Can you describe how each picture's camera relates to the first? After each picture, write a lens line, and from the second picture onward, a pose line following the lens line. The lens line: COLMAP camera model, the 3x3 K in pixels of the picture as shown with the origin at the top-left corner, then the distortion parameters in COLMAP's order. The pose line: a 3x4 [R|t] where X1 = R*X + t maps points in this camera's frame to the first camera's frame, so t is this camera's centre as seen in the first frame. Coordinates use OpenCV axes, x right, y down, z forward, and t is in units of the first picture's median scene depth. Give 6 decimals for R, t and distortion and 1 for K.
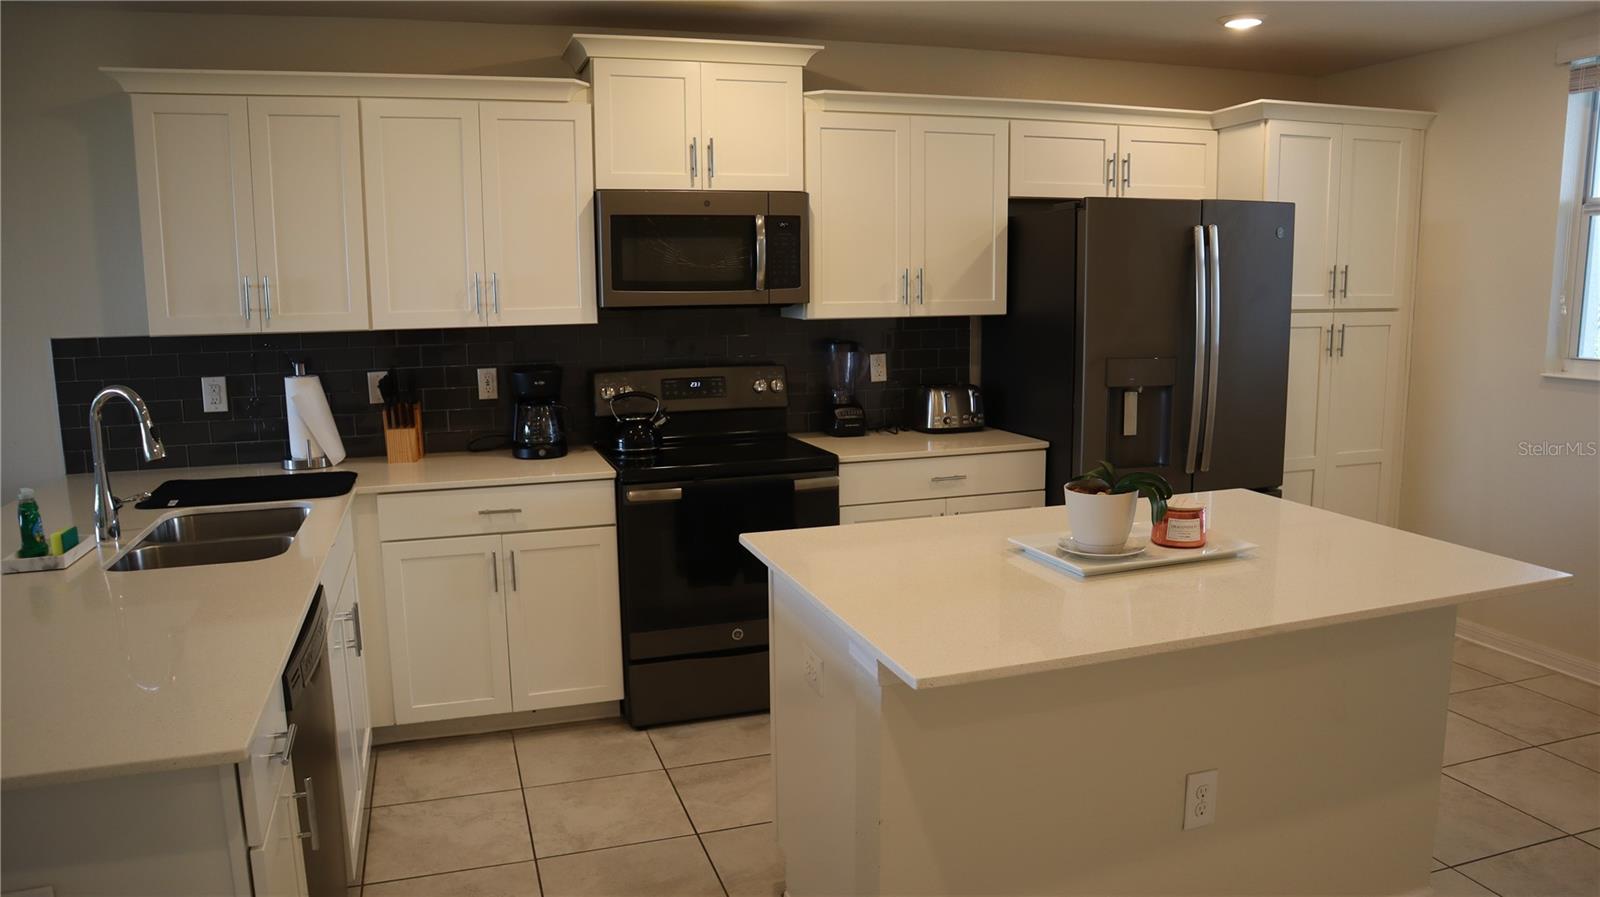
lens RADIAL K [[1108.8, 0, 798.2], [0, 1108.8, 453.9], [0, 0, 1]] dist [-0.129007, 0.082484]
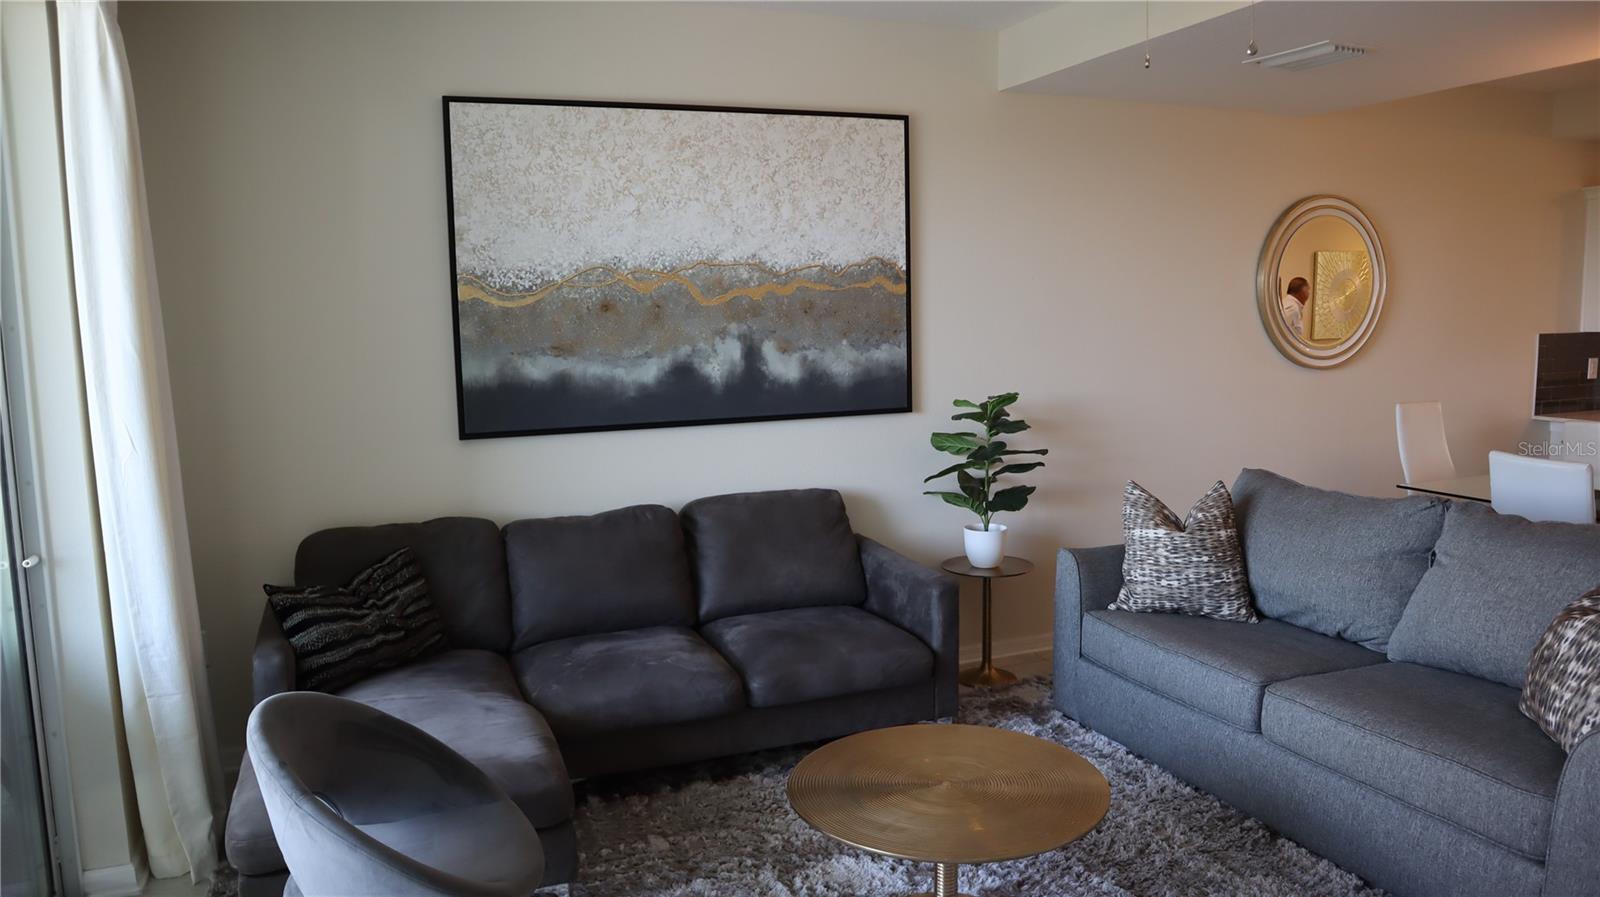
lens RADIAL K [[1108.8, 0, 798.2], [0, 1108.8, 453.9], [0, 0, 1]] dist [-0.129007, 0.082484]
pose [[0.997238, -0.015275, 0.072683, -1.849613], [0.016933, 0.999609, -0.022250, 0.091987], [-0.072315, 0.023420, 0.997107, -0.535980]]
